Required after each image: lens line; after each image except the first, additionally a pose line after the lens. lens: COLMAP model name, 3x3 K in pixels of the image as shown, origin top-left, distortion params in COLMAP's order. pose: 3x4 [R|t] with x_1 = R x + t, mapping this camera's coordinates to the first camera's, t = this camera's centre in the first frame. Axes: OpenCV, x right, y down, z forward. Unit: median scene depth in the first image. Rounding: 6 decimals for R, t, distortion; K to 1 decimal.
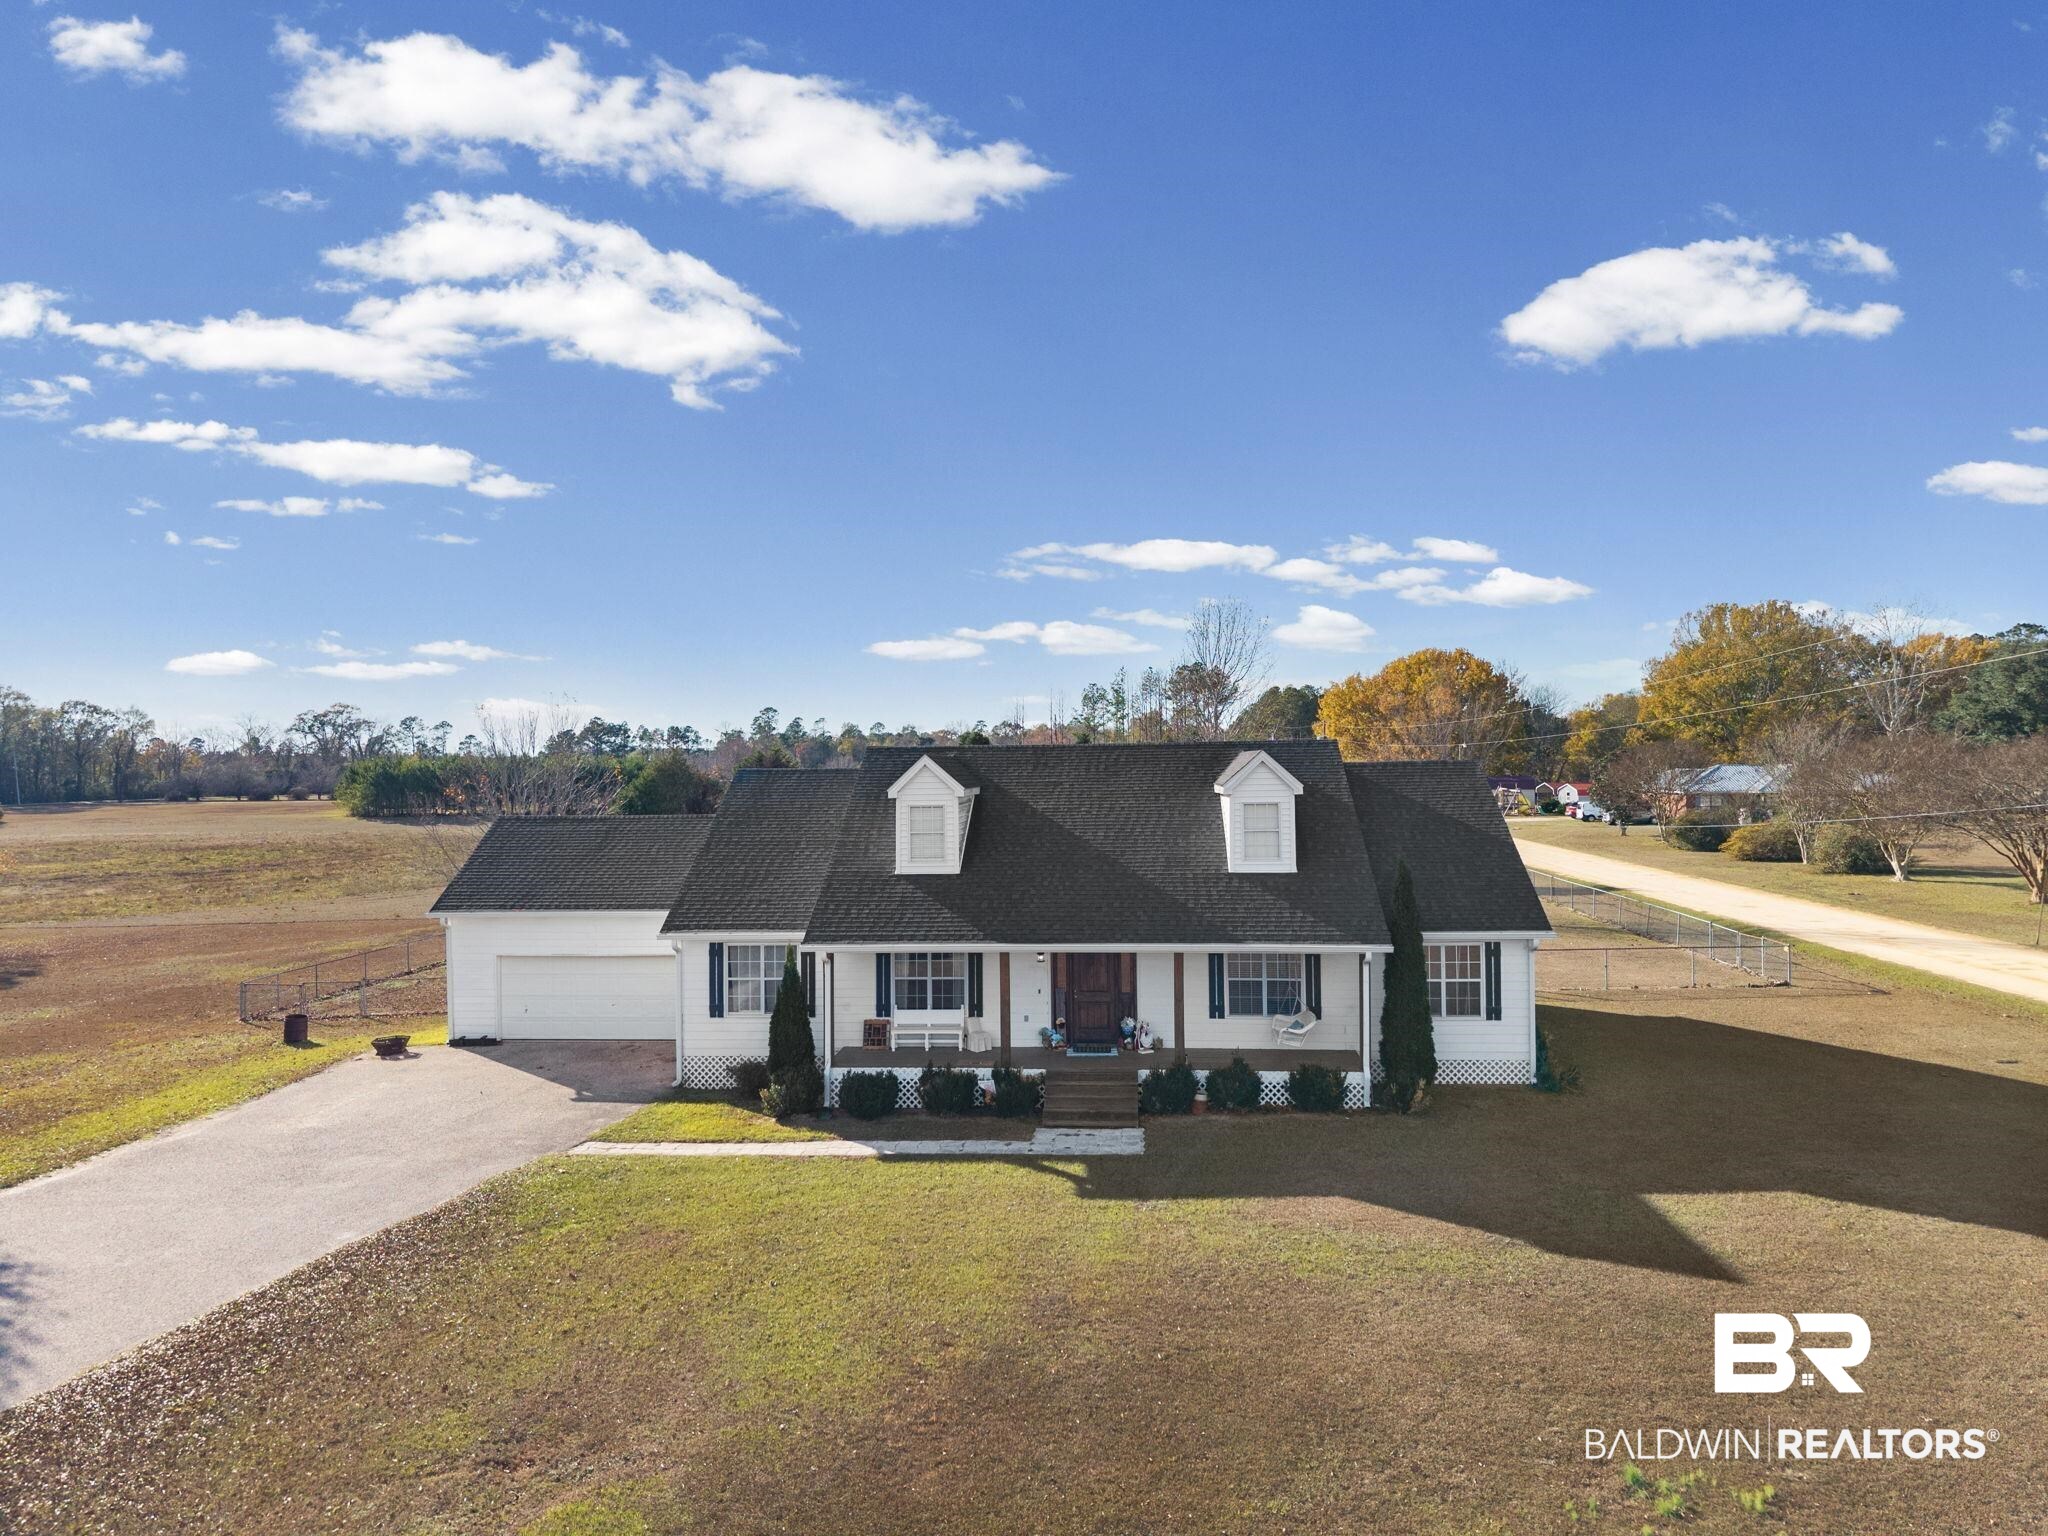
lens RADIAL K [[1345.1, 0, 1024.0], [0, 1345.1, 768.0], [0, 0, 1]] dist [0.021998, -0.000346]
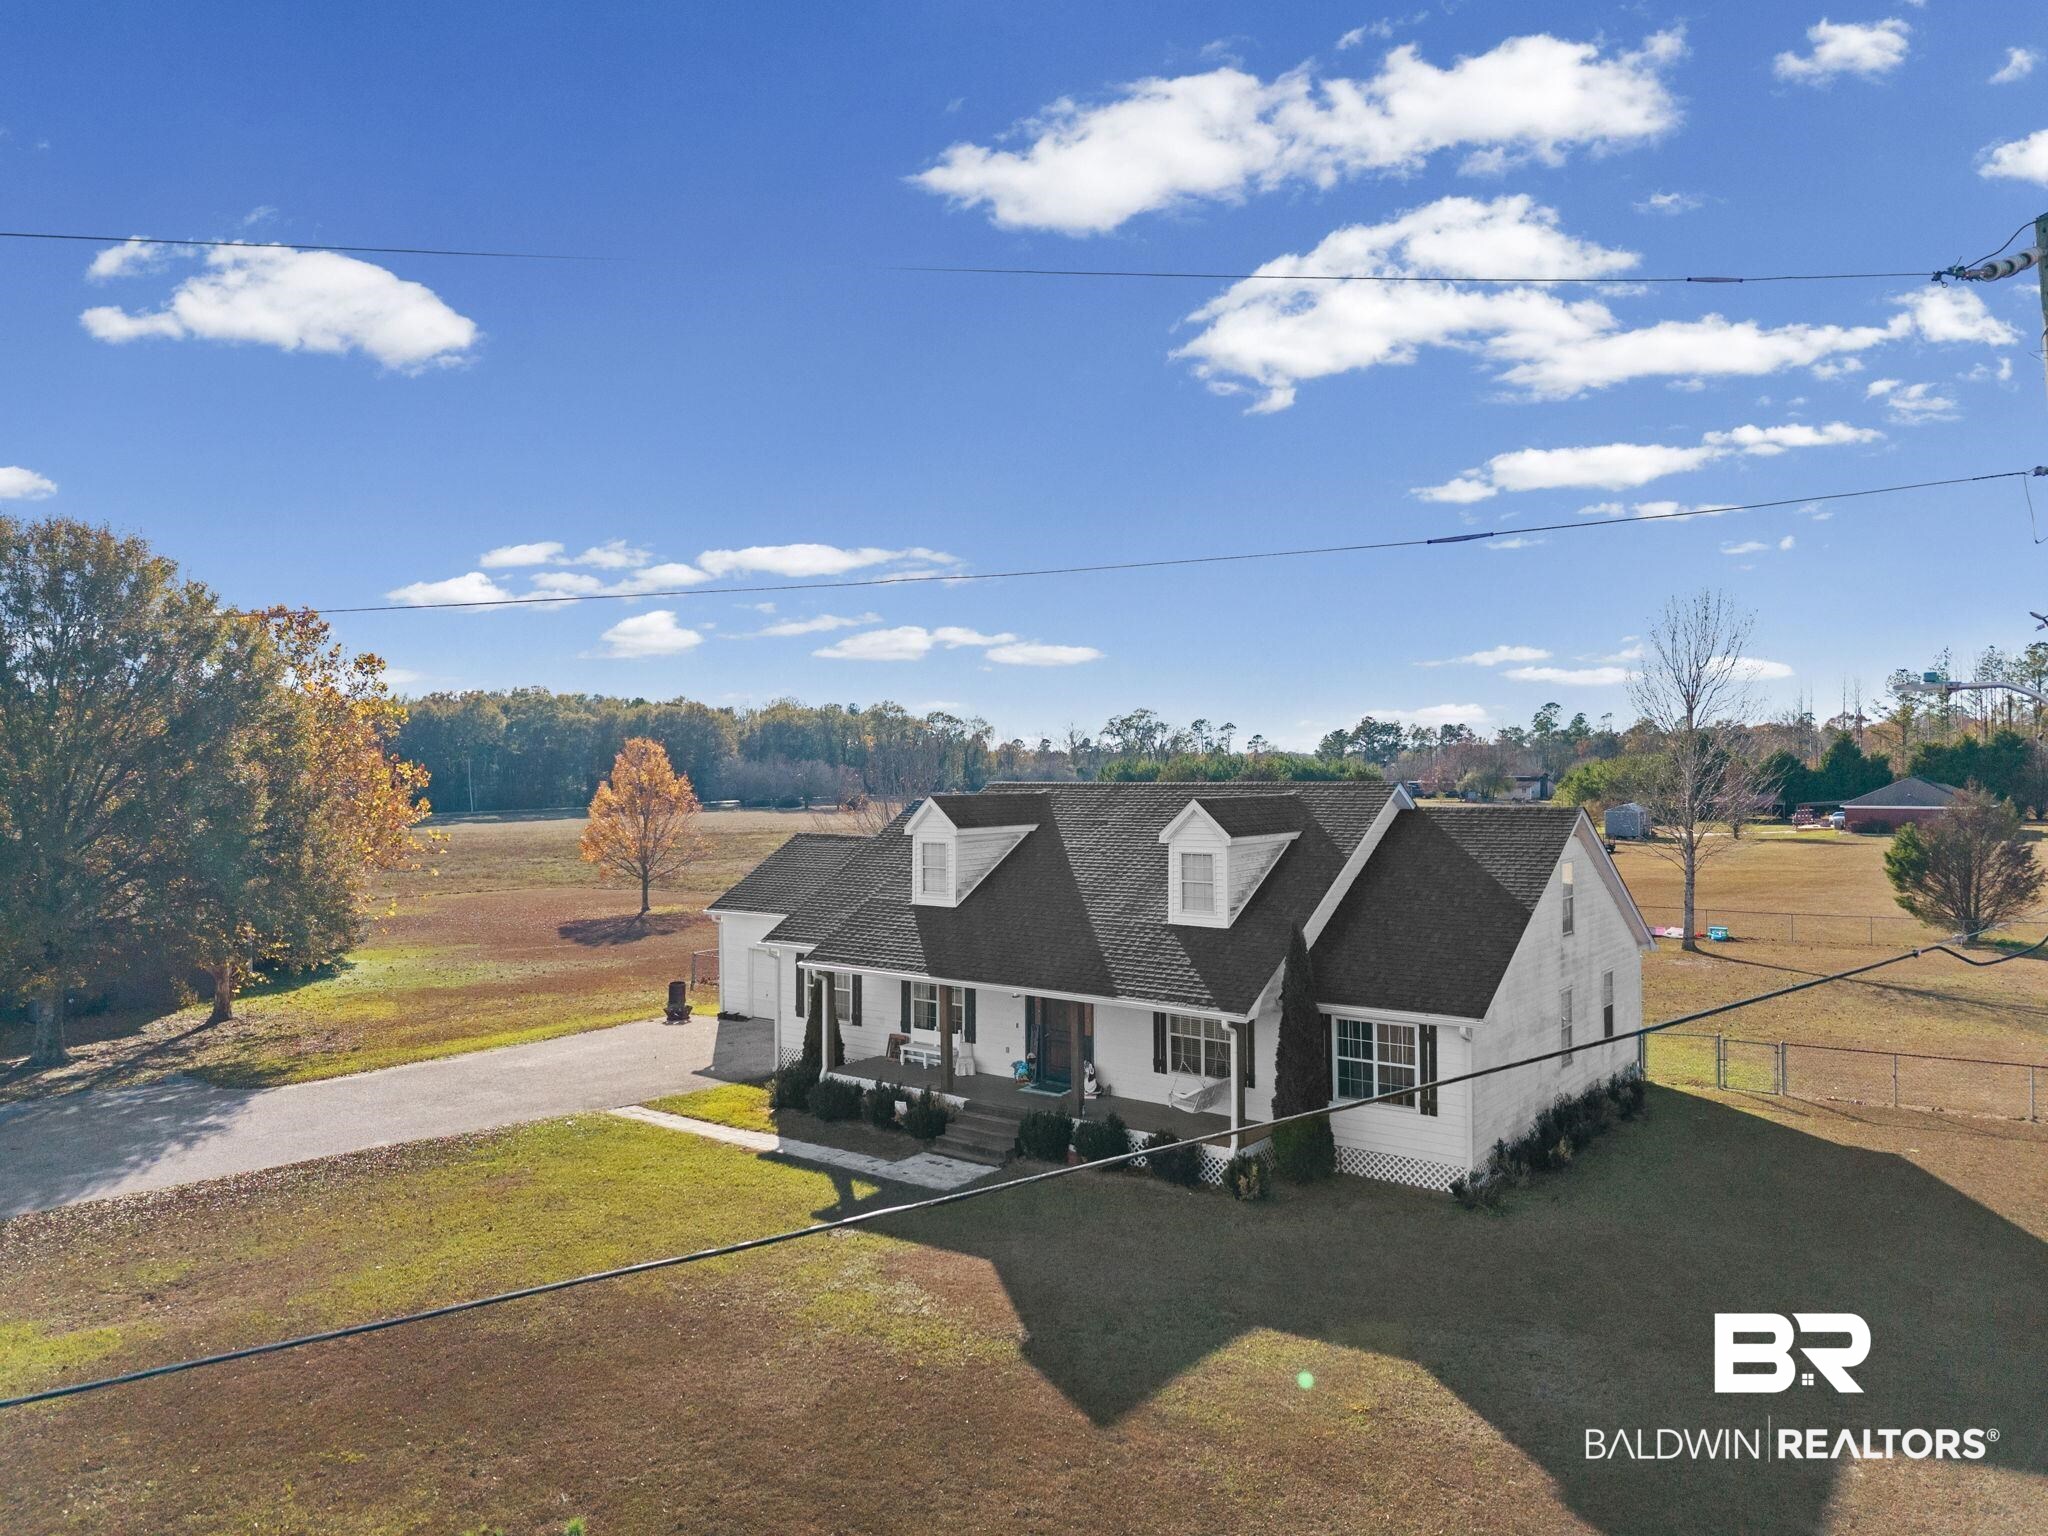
lens RADIAL K [[1345.1, 0, 1024.0], [0, 1345.1, 768.0], [0, 0, 1]] dist [0.021998, -0.000346]
pose [[0.838583, 0.004708, -0.544753, 0.592654], [-0.003474, 0.999989, 0.003294, -0.036807], [0.544762, -0.000870, 0.838590, 0.134852]]
